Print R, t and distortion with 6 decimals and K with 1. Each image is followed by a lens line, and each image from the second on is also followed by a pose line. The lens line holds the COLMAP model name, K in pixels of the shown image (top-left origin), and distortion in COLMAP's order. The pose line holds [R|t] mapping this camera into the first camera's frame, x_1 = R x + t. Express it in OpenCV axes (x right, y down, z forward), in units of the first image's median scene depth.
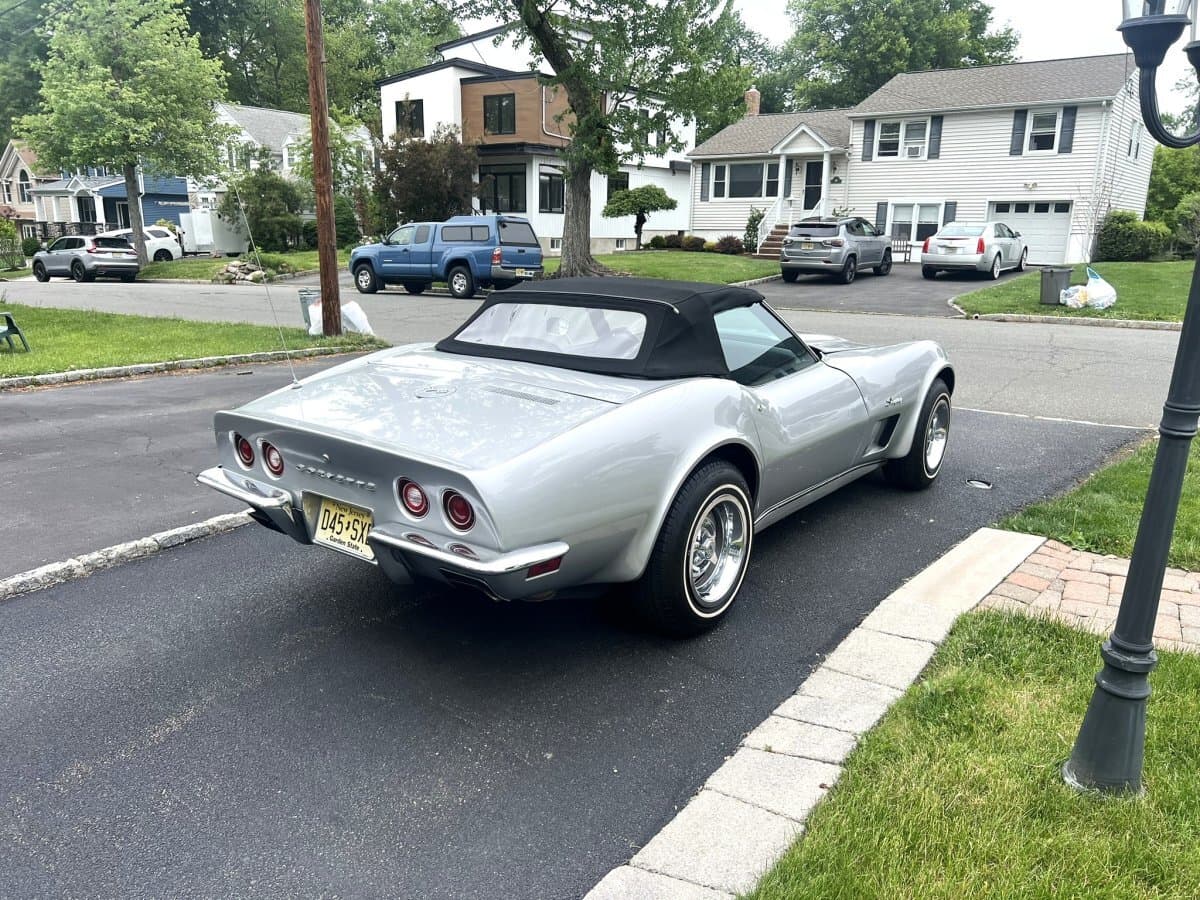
lens RADIAL K [[1011.6, 0, 599.6], [0, 1011.6, 495.6], [0, 0, 1]] dist [0.055054, -0.068931]
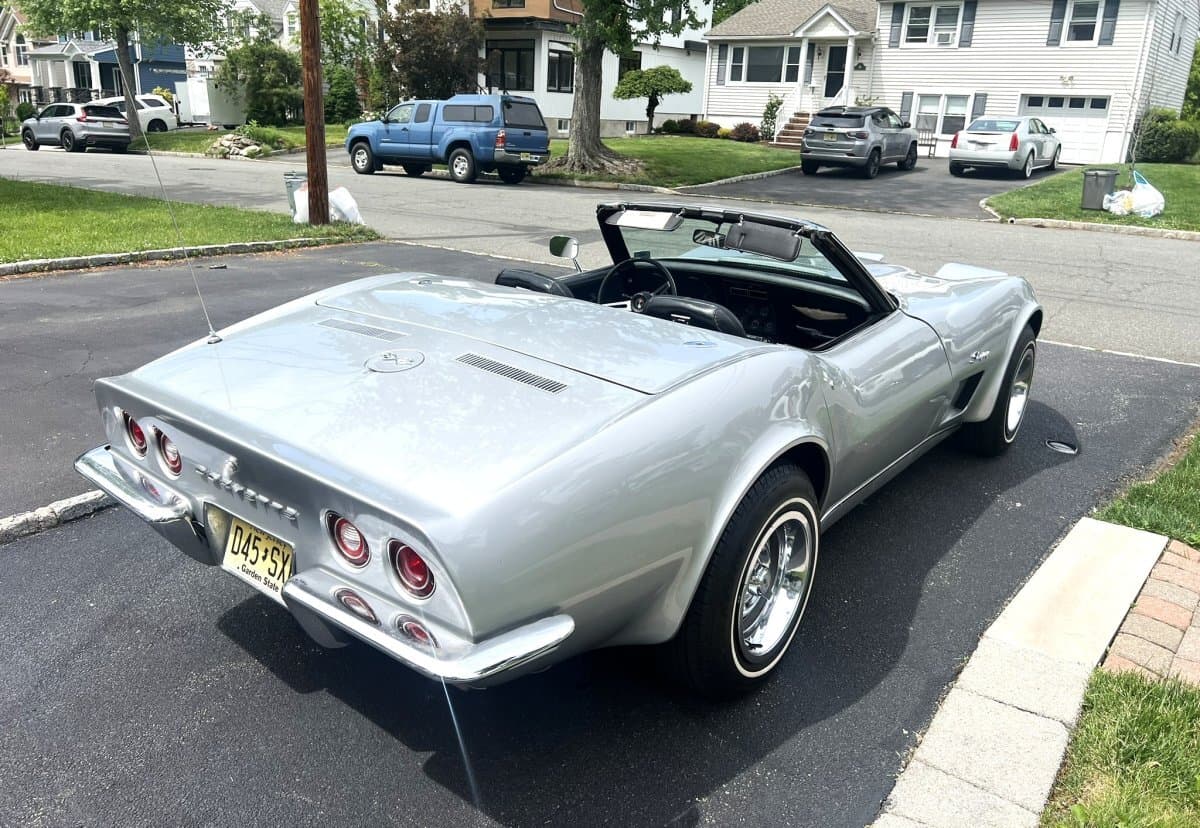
lens RADIAL K [[971.6, 0, 600.0], [0, 971.6, 414.0], [0, 0, 1]] dist [0.040062, -0.047543]
pose [[0.999618, 0.027540, 0.002139, -0.004014], [-0.027612, 0.998361, 0.050132, -0.026931], [-0.000755, -0.050172, 0.998740, 0.077879]]
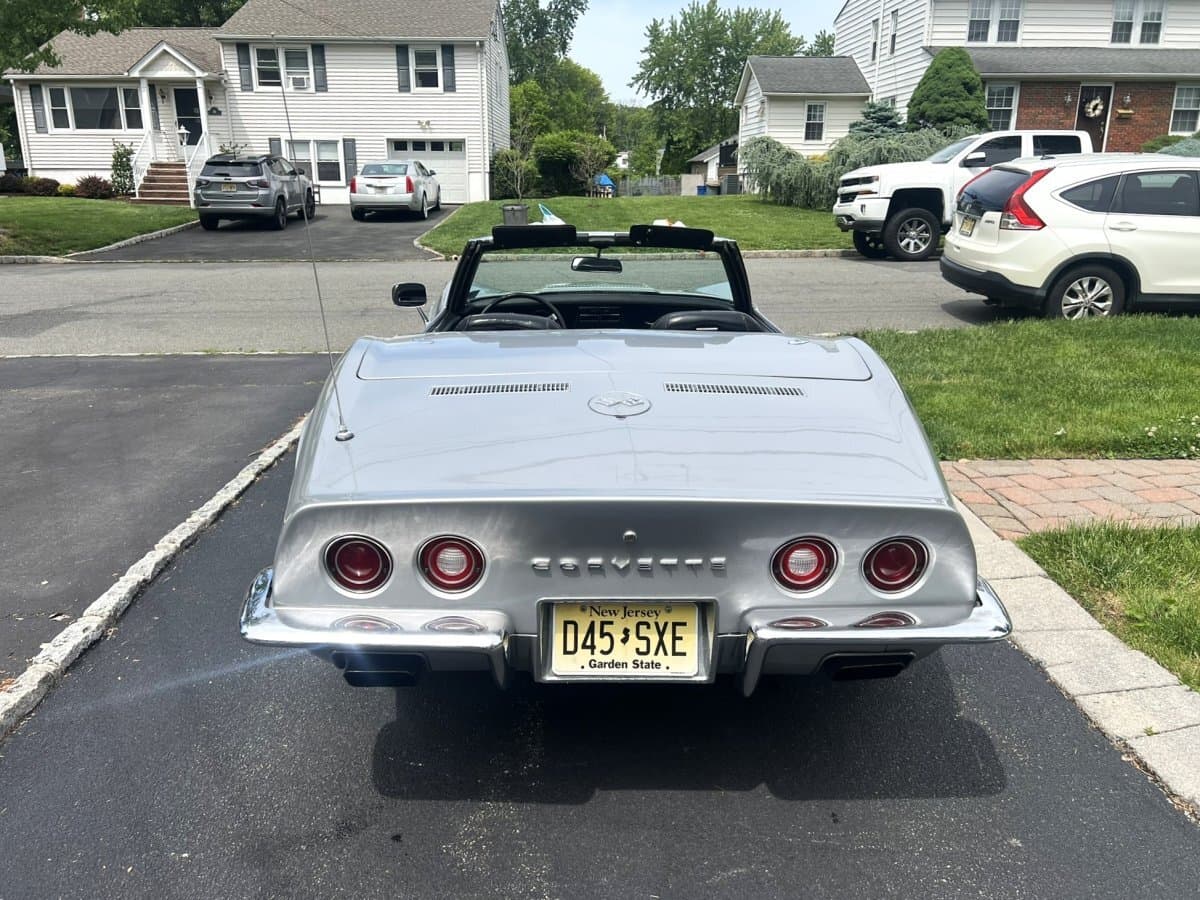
lens RADIAL K [[1011.6, 0, 599.6], [0, 1011.6, 495.6], [0, 0, 1]] dist [0.055054, -0.068931]
pose [[0.748370, -0.209696, 0.629261, -0.155378], [0.176455, 0.977464, 0.115877, -0.031840], [-0.639379, 0.024317, 0.768507, 0.129213]]
